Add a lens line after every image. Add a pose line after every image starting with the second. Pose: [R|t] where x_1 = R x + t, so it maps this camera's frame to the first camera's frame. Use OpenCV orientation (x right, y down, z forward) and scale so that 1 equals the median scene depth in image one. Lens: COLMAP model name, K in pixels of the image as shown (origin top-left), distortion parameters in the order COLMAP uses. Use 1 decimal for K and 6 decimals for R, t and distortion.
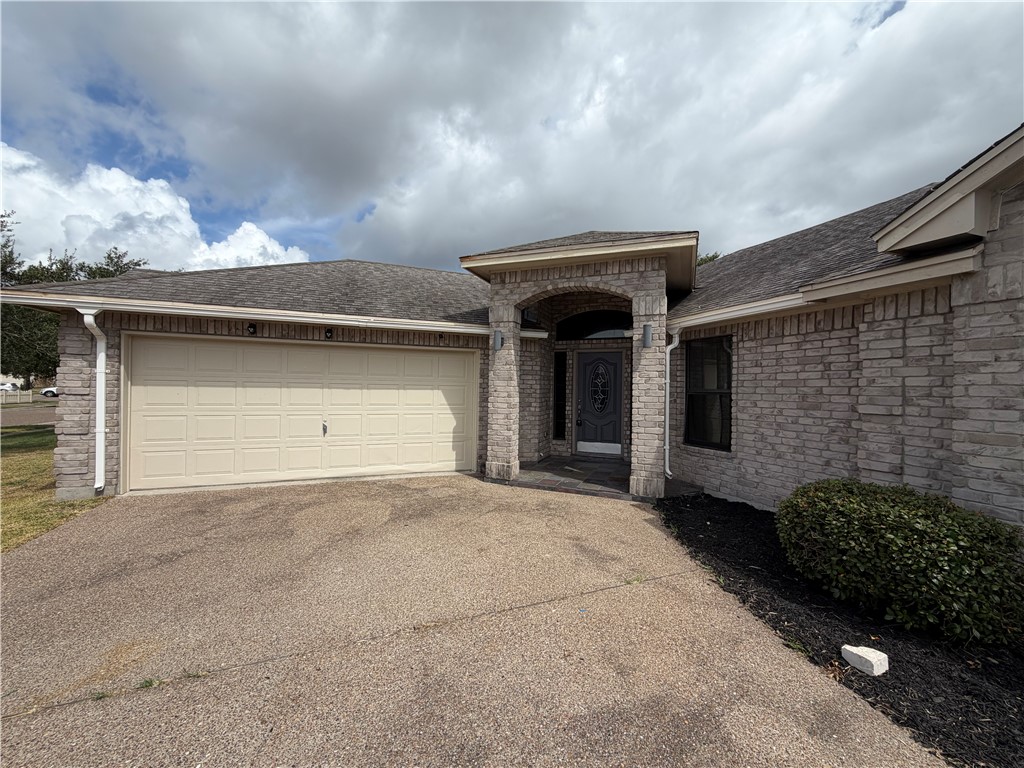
lens RADIAL K [[407.0, 0, 511.6], [0, 407.0, 389.5], [0, 0, 1]] dist [-0.002434, 0.000266]
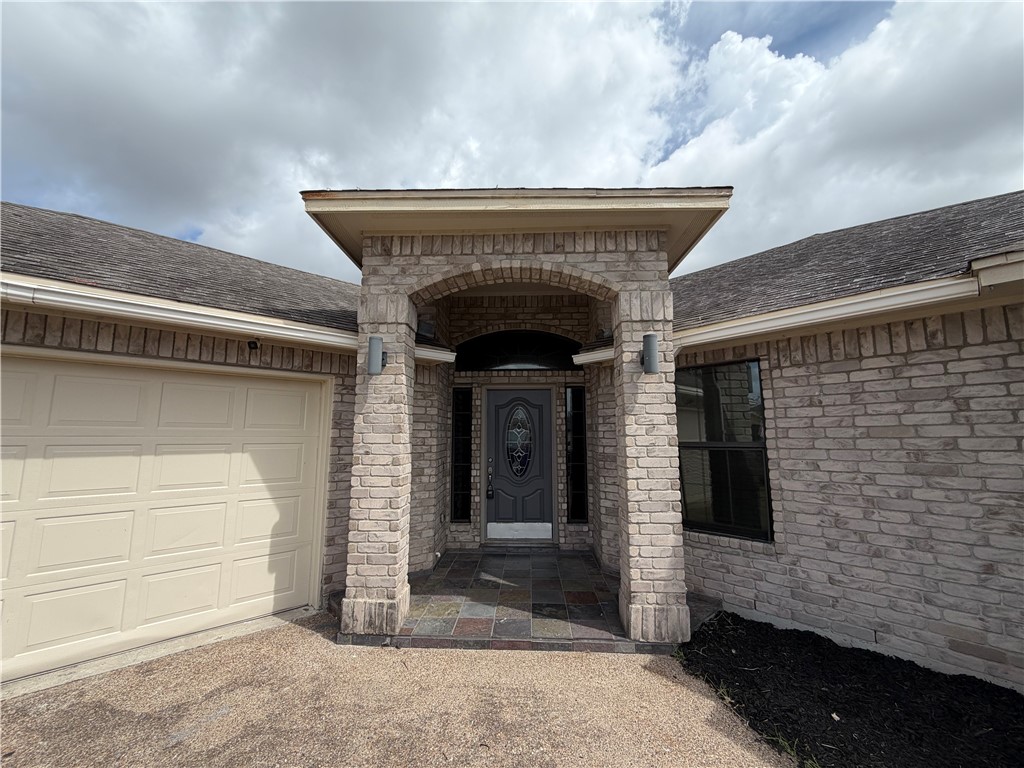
lens RADIAL K [[407.0, 0, 515.9], [0, 407.0, 386.9], [0, 0, 1]] dist [-0.002434, 0.000266]
pose [[0.936254, 0.026581, 0.350318, -0.053005], [0.018062, 0.992174, -0.123553, -0.014331], [-0.350860, 0.122005, 0.928446, 0.510980]]
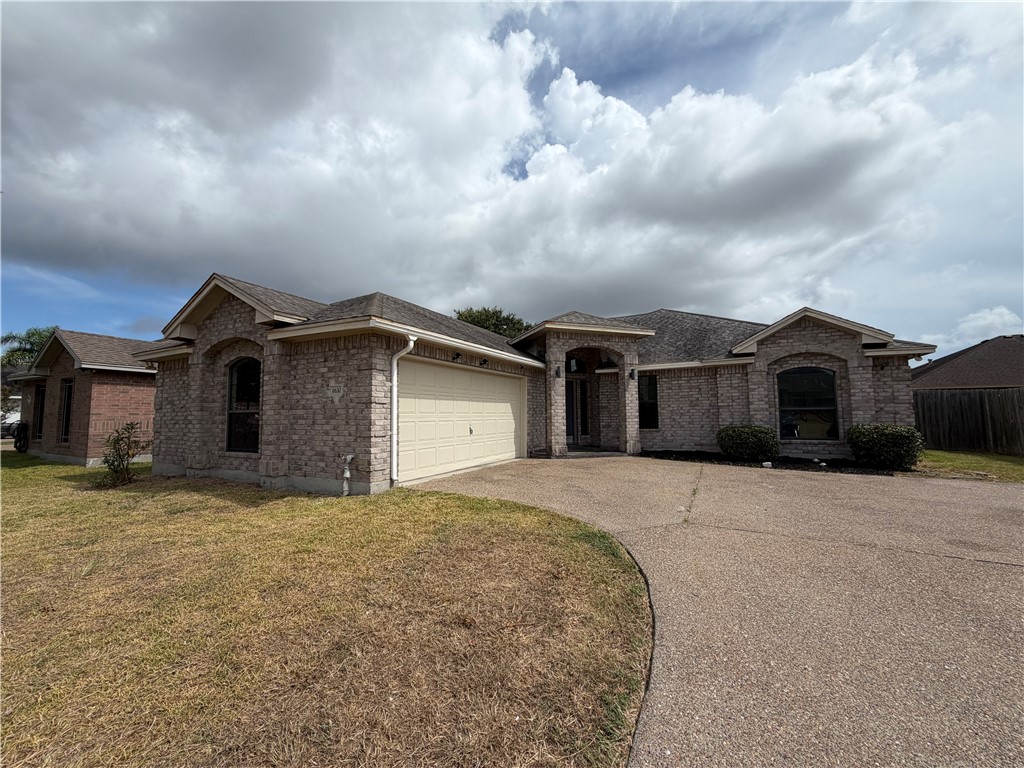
lens RADIAL K [[407.0, 0, 518.0], [0, 407.0, 386.1], [0, 0, 1]] dist [-0.002434, 0.000266]
pose [[0.753362, 0.021860, 0.657242, -1.424774], [0.026350, 0.997641, -0.063386, 0.043998], [-0.657077, 0.065071, 0.751009, -0.161104]]
